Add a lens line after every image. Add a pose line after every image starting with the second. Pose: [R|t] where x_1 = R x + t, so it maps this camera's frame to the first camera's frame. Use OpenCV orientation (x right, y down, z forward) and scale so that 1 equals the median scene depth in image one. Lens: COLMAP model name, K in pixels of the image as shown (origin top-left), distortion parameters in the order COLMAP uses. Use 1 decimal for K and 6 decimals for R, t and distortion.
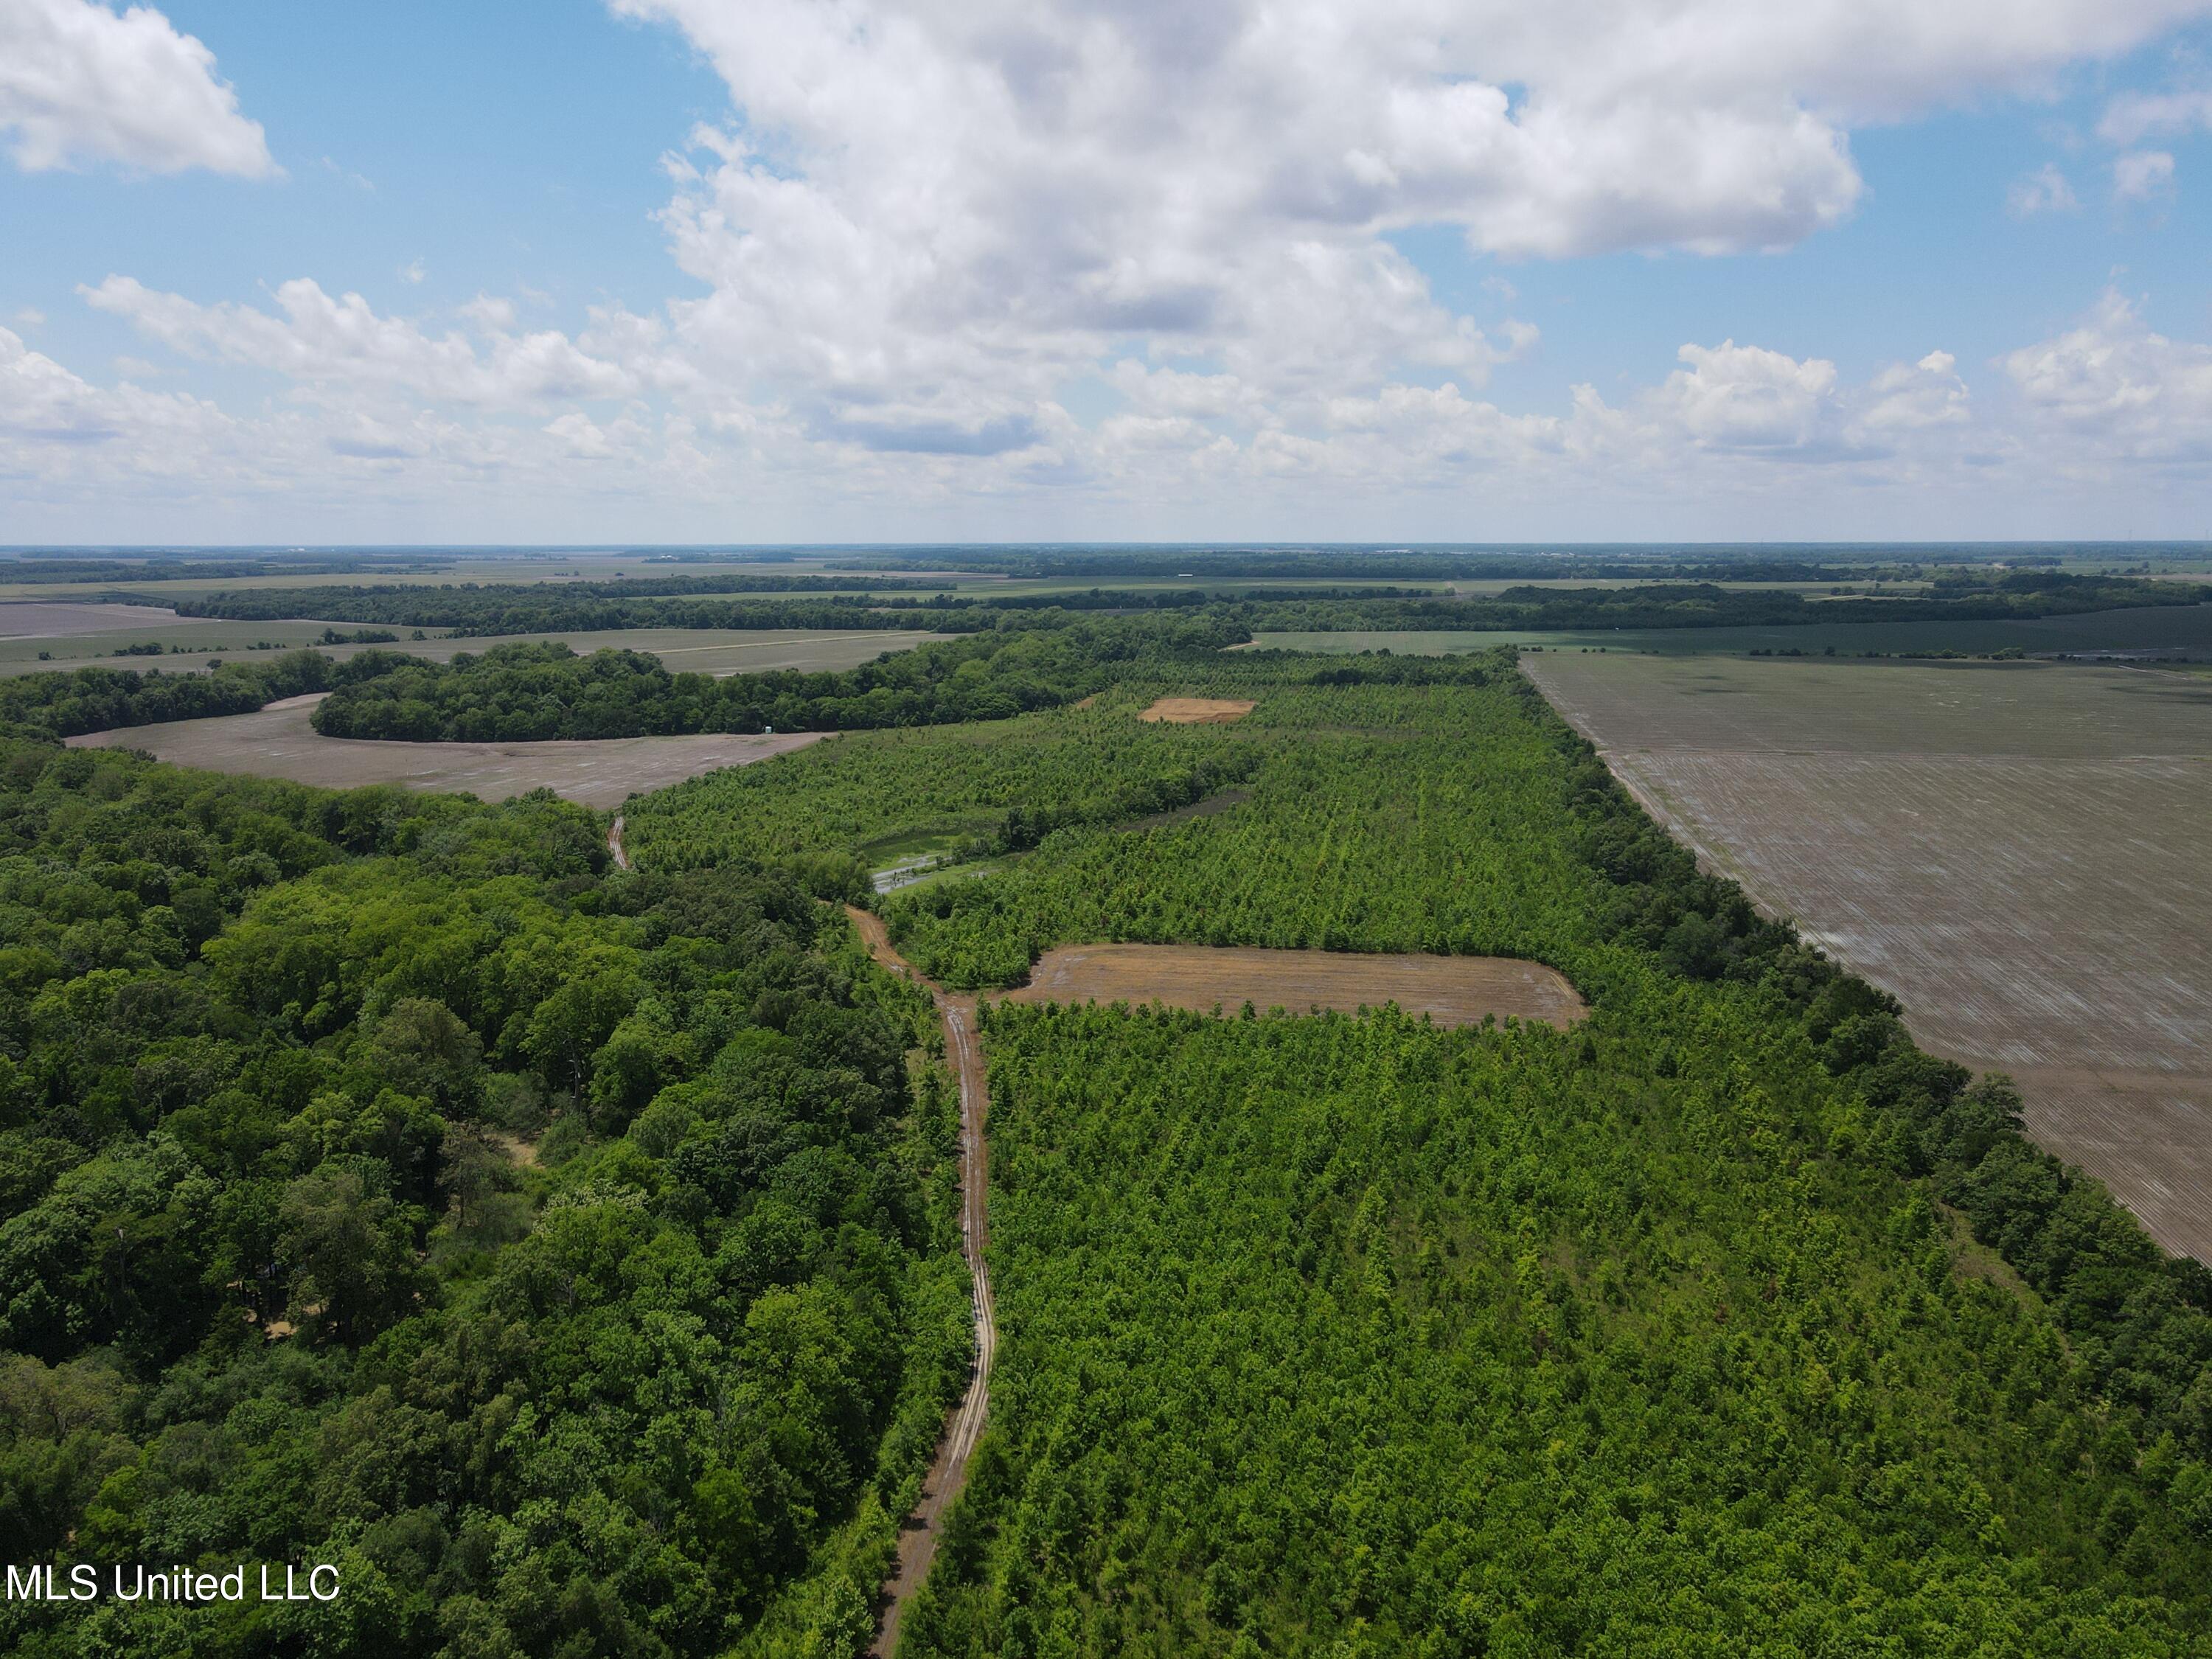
lens RADIAL K [[1749.8, 0, 1161.5], [0, 1749.8, 829.0], [0, 0, 1]] dist [0.005054, 0.011671]
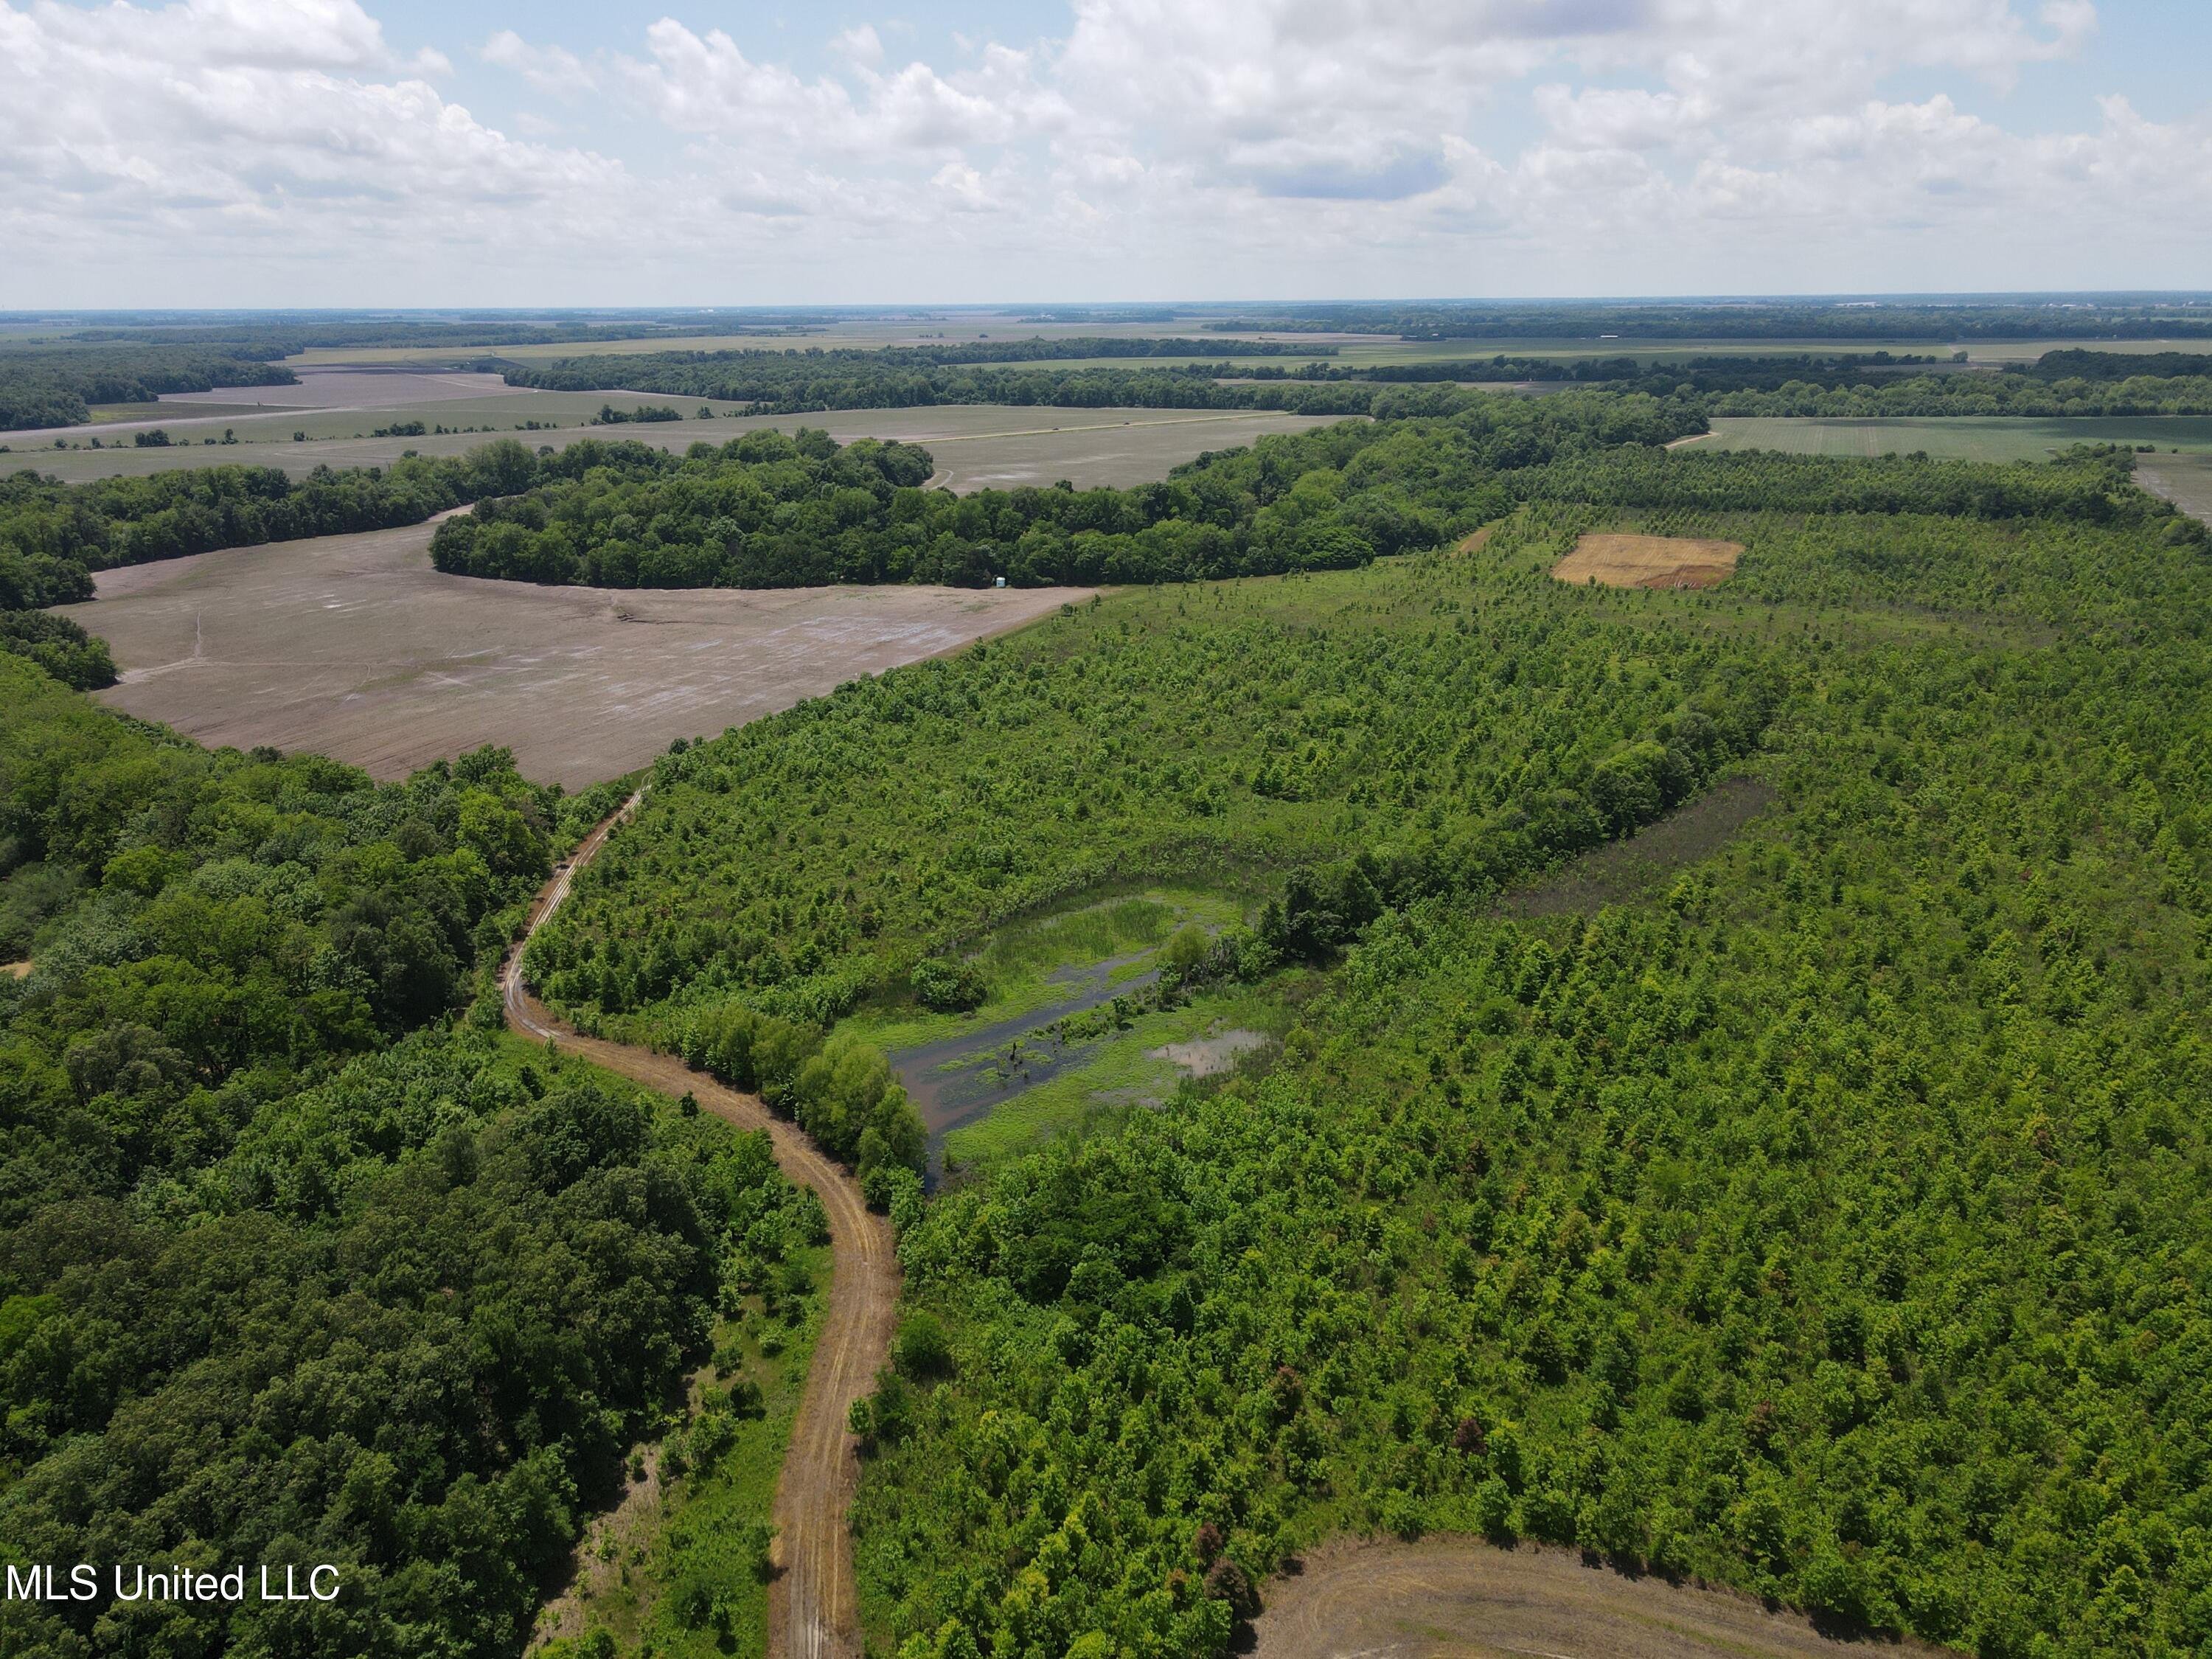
lens RADIAL K [[1749.8, 0, 1161.5], [0, 1749.8, 829.0], [0, 0, 1]] dist [0.005054, 0.011671]
pose [[0.975437, 0.057596, -0.212616, -0.006397], [-0.029170, 0.990486, 0.134490, -0.027887], [0.218339, -0.124984, 0.967836, 0.172535]]
